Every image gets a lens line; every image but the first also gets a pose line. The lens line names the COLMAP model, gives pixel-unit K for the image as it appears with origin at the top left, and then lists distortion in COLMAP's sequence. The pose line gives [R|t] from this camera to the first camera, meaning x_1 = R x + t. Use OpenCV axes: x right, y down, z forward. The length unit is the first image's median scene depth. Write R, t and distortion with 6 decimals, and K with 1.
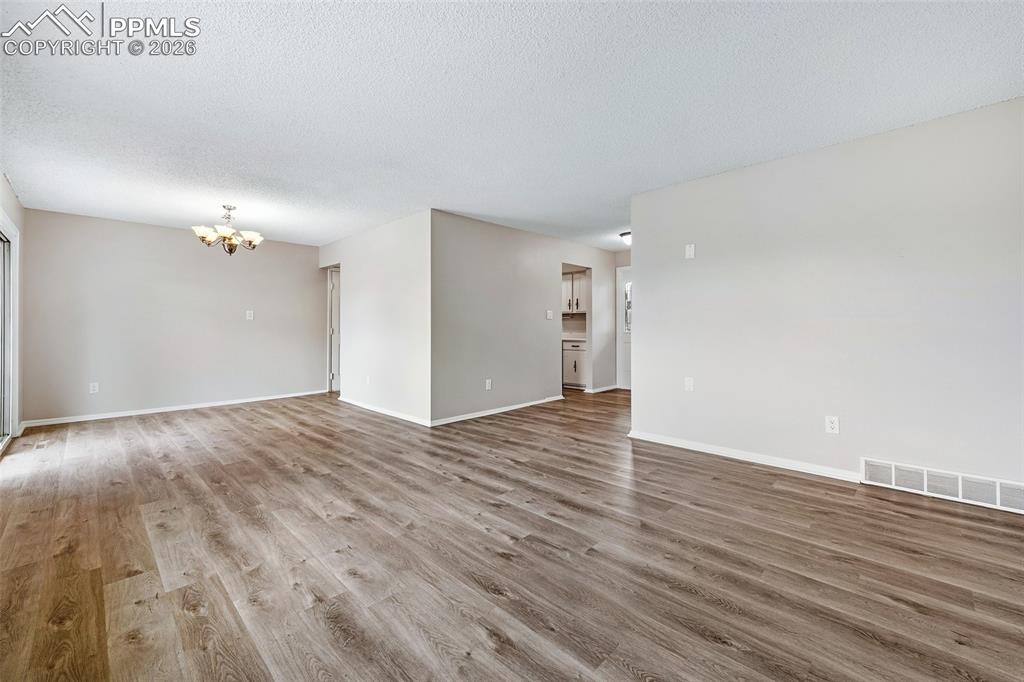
lens RADIAL K [[419.5, 0, 509.0], [0, 419.5, 322.8], [0, 0, 1]] dist [0.001929, 0.000243]
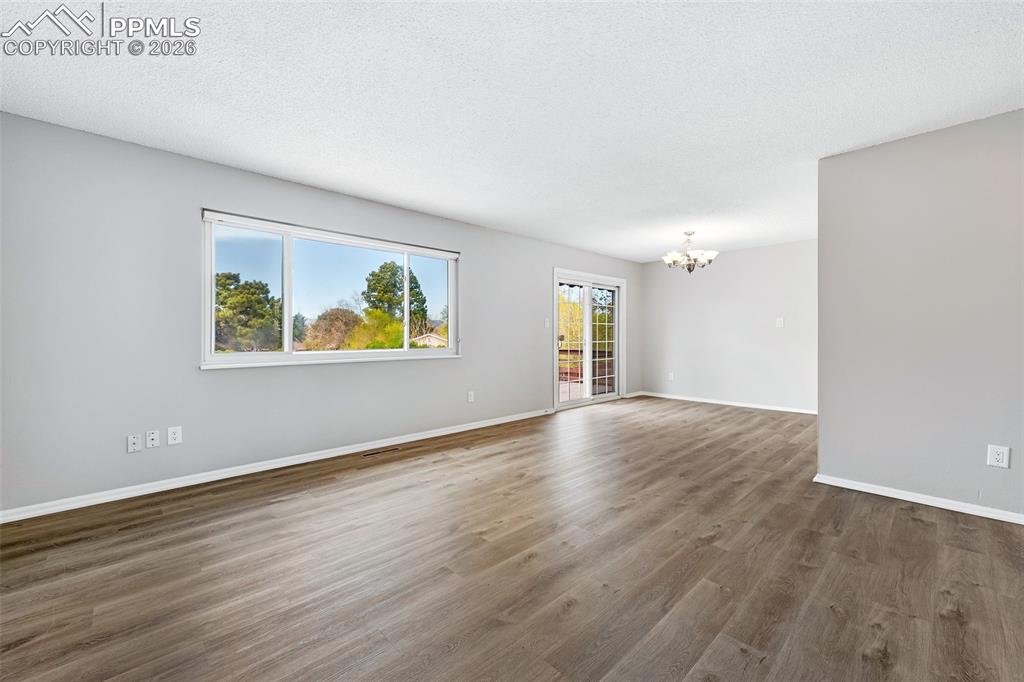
lens RADIAL K [[419.5, 0, 509.0], [0, 419.5, 322.8], [0, 0, 1]] dist [0.001929, 0.000243]
pose [[-0.043877, -0.027224, -0.998666, 0.732019], [0.014195, 0.999511, -0.027871, 0.003691], [0.998936, -0.015399, -0.043469, 0.749627]]
